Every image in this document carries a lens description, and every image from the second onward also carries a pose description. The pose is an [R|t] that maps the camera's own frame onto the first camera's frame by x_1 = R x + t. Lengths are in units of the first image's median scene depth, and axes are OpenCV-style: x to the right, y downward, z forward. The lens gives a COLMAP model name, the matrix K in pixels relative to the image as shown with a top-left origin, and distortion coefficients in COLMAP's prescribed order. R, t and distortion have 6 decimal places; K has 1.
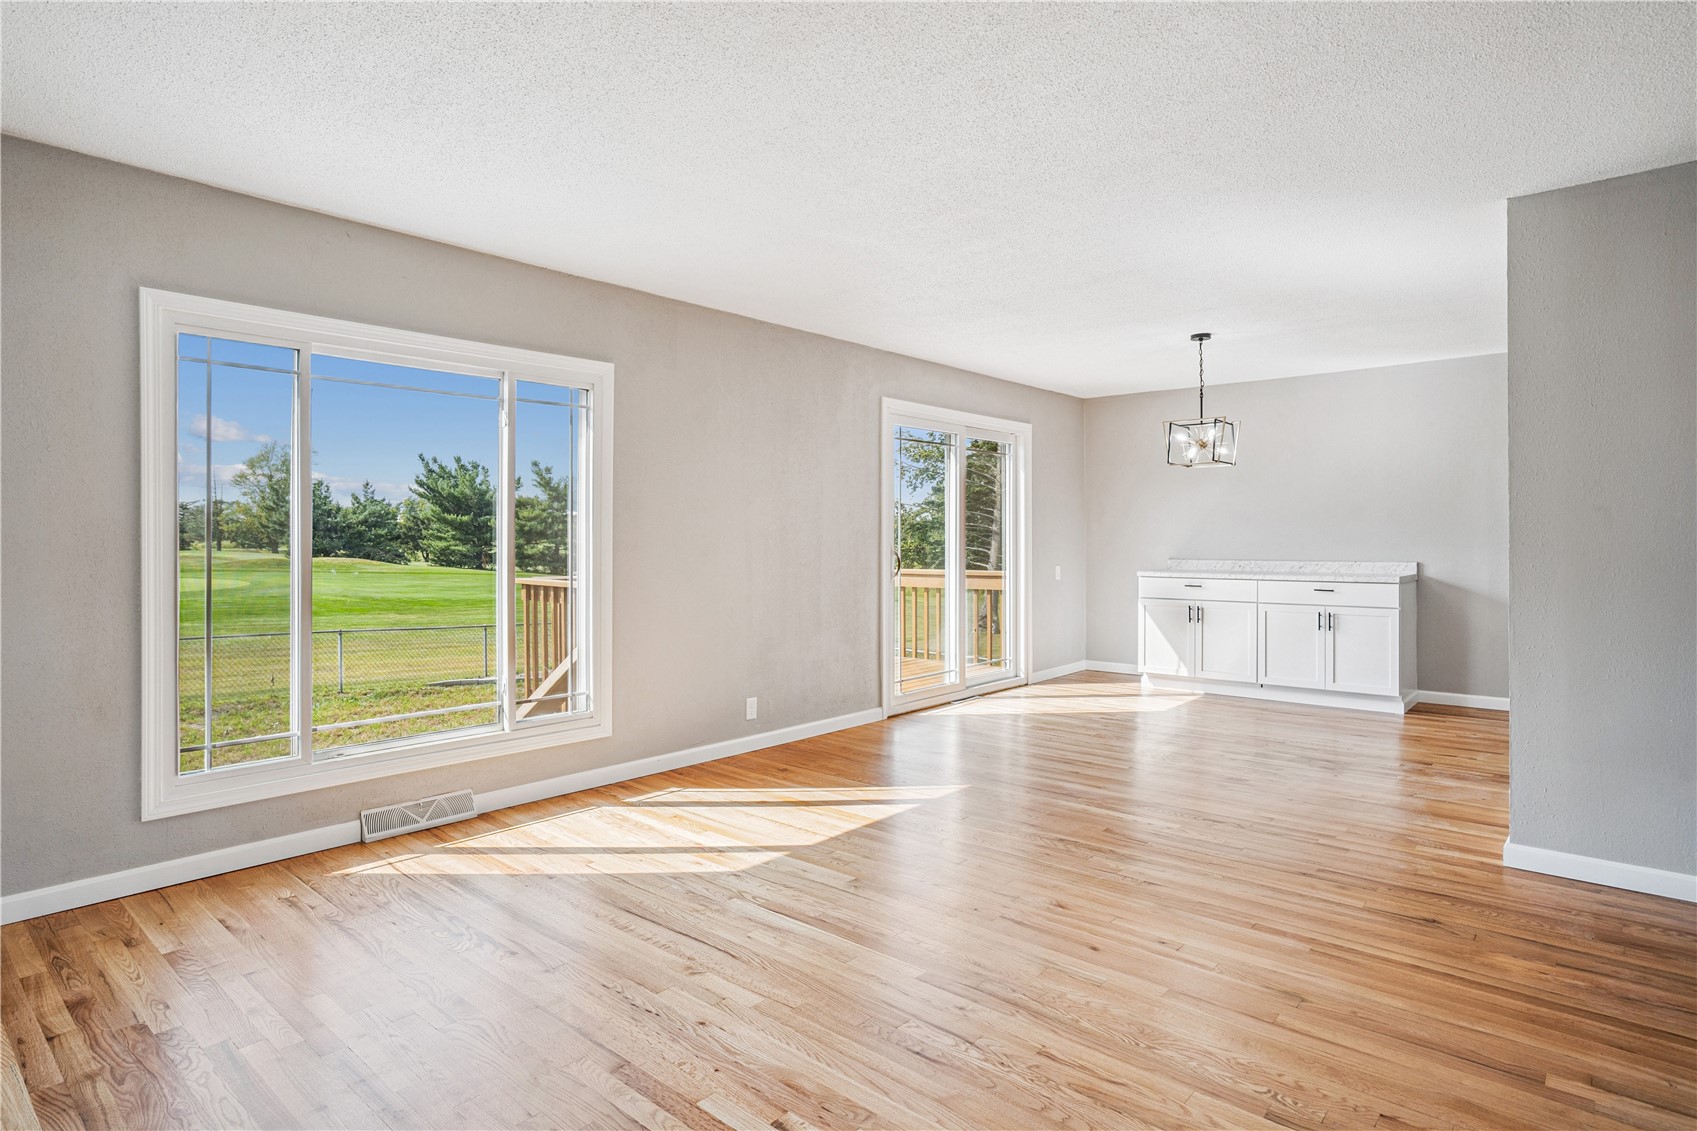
lens RADIAL K [[906.9, 0, 853.9], [0, 906.9, 534.4], [0, 0, 1]] dist [-0.017400, 0.001738]
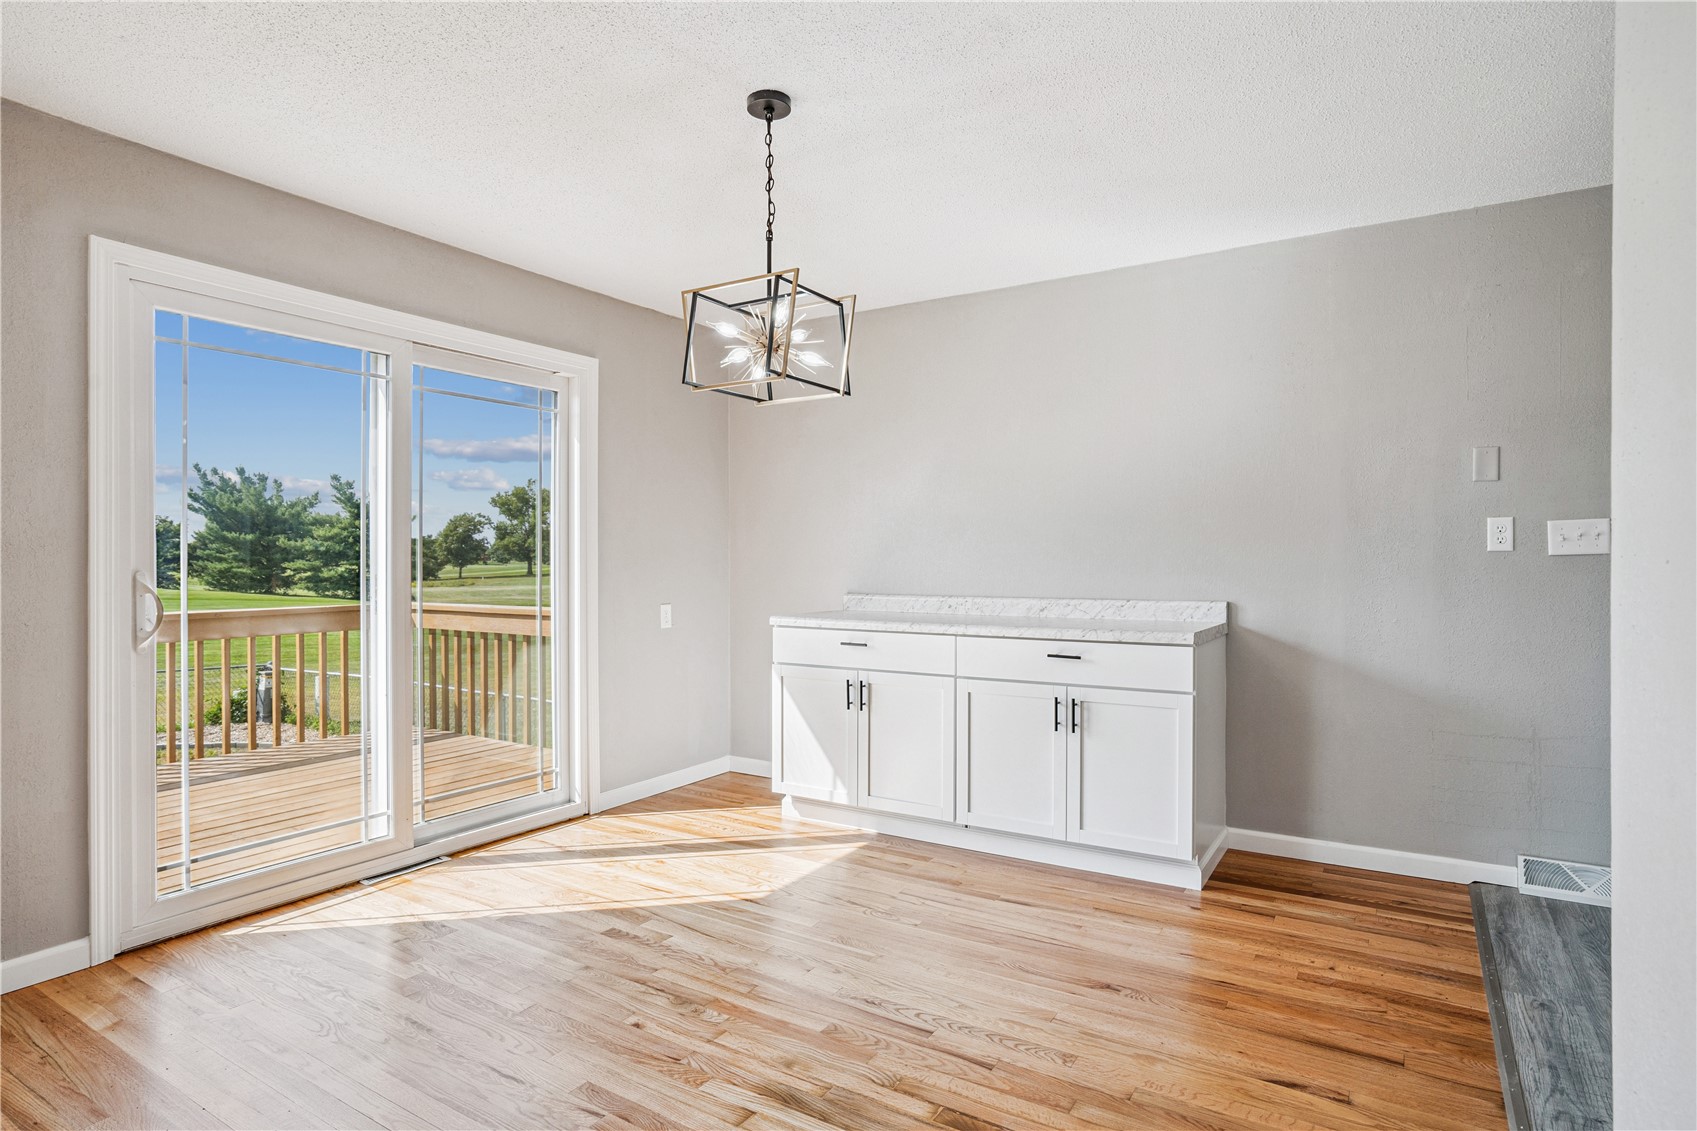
lens RADIAL K [[898.4, 0, 847.1], [0, 898.4, 558.7], [0, 0, 1]] dist [-0.023164, 0.018977]
pose [[0.989395, 0.004047, 0.145191, 0.245149], [-0.004215, 0.999991, 0.000853, 0.003096], [-0.145187, -0.001456, 0.989403, 0.381347]]
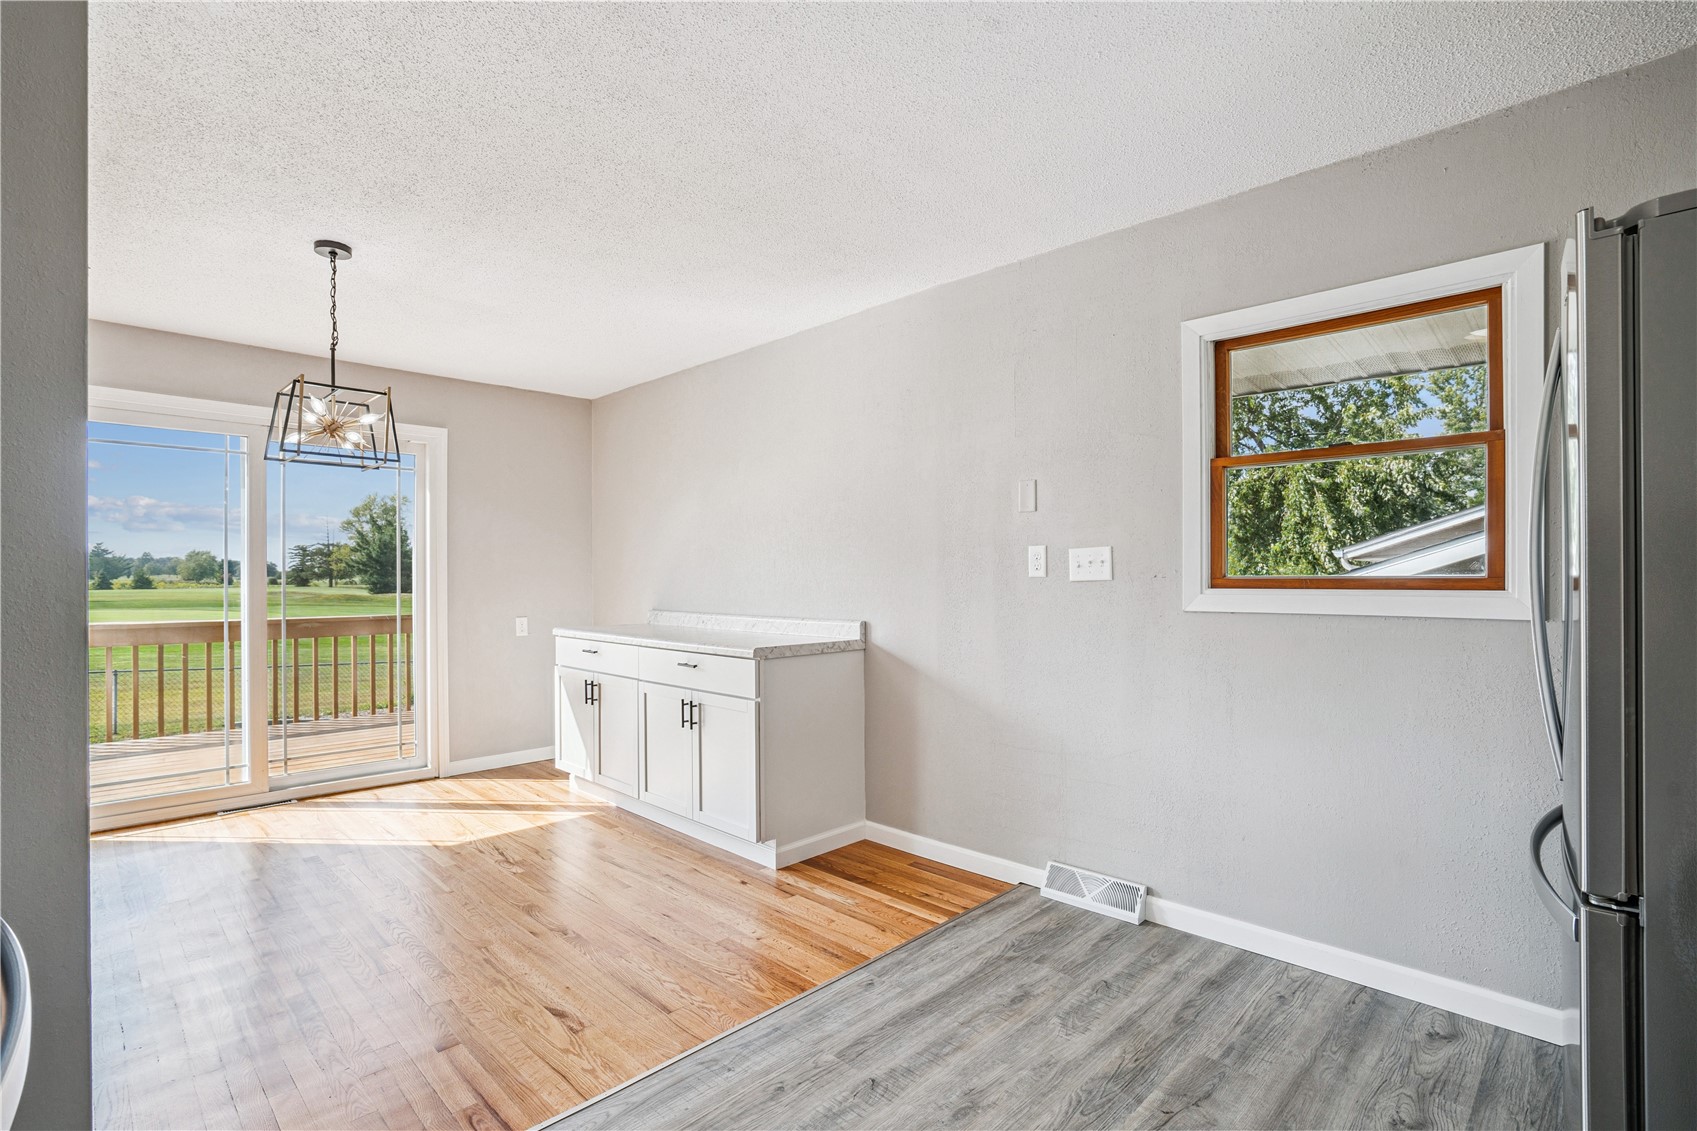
lens RADIAL K [[796.4, 0, 848.5], [0, 796.4, 565.5], [0, 0, 1]] dist [-0.025729, 0.000699]
pose [[0.996930, 0.002148, -0.078266, 0.528075], [-0.003017, 0.999935, -0.010979, -0.002281], [0.078237, 0.011181, 0.996872, 0.345032]]
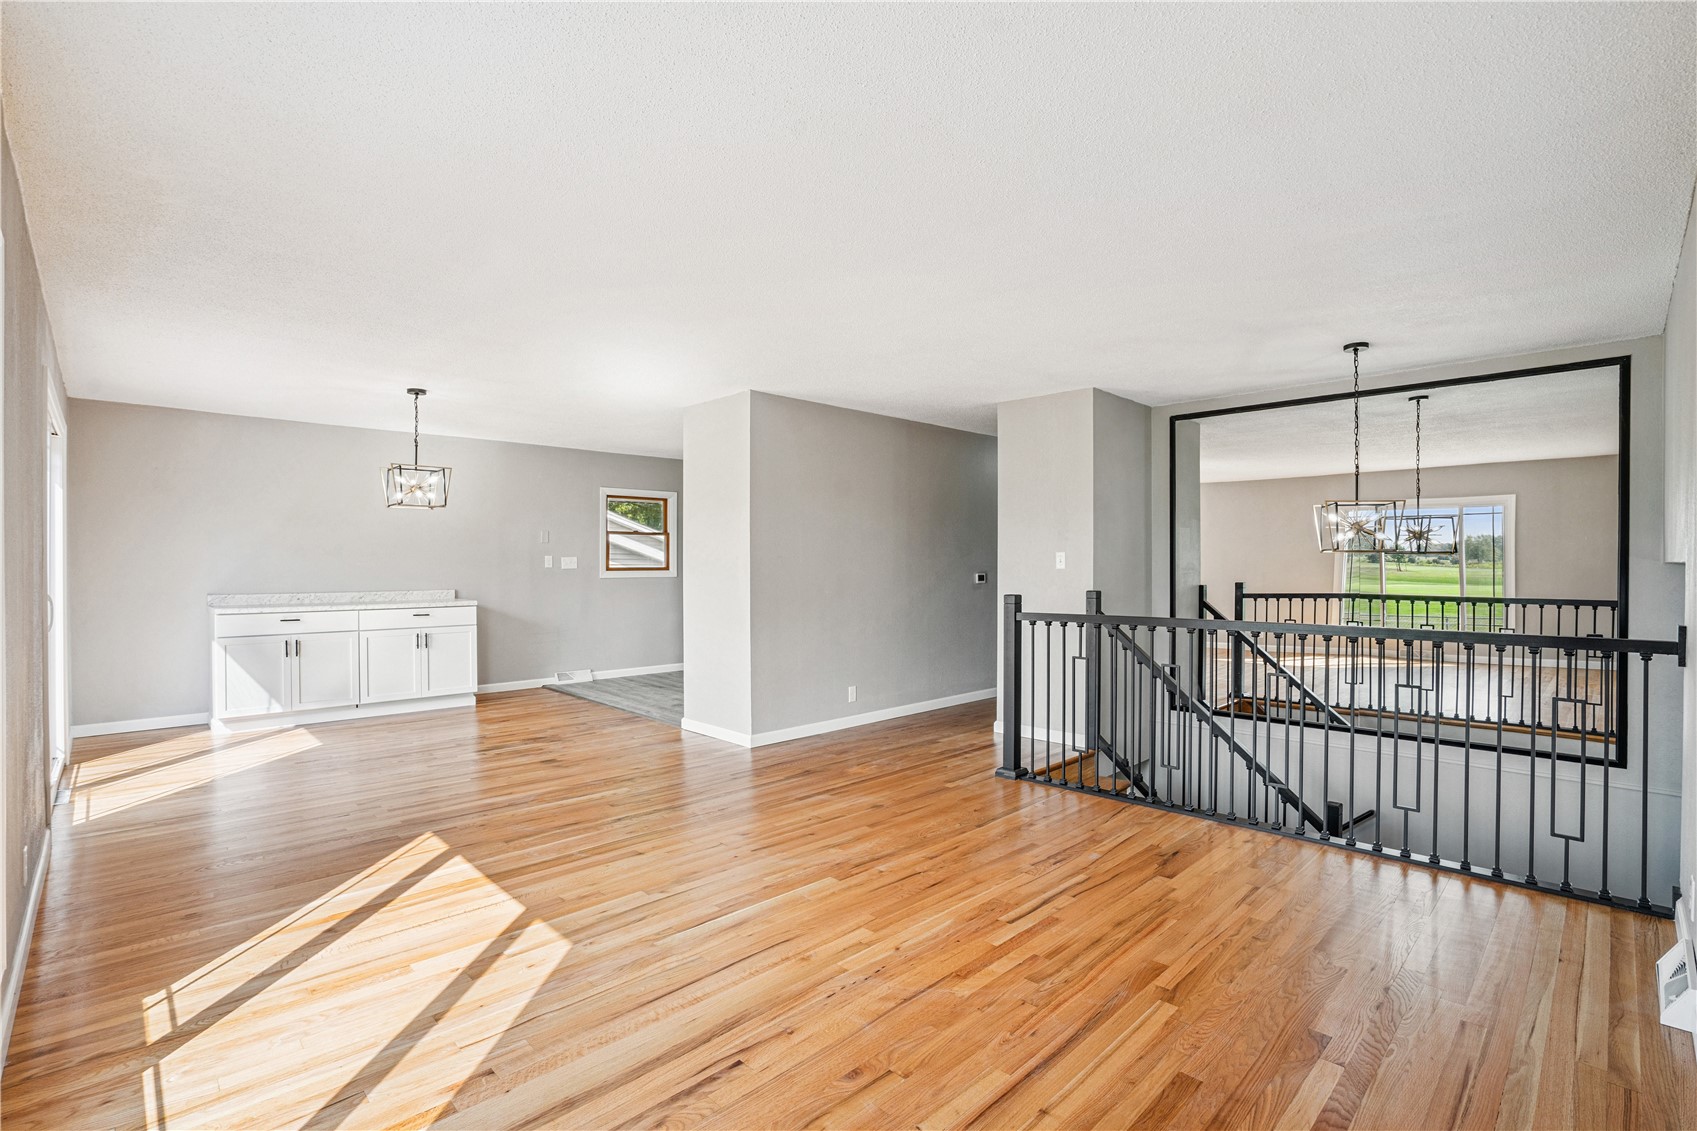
lens RADIAL K [[763.9, 0, 848.5], [0, 763.9, 565.5], [0, 0, 1]] dist [-0.001092, 0.000052]
pose [[0.102216, 0.003935, 0.994754, -0.339232], [-0.004767, 0.999983, -0.003466, -0.002693], [-0.994751, -0.004387, 0.102233, 0.254905]]
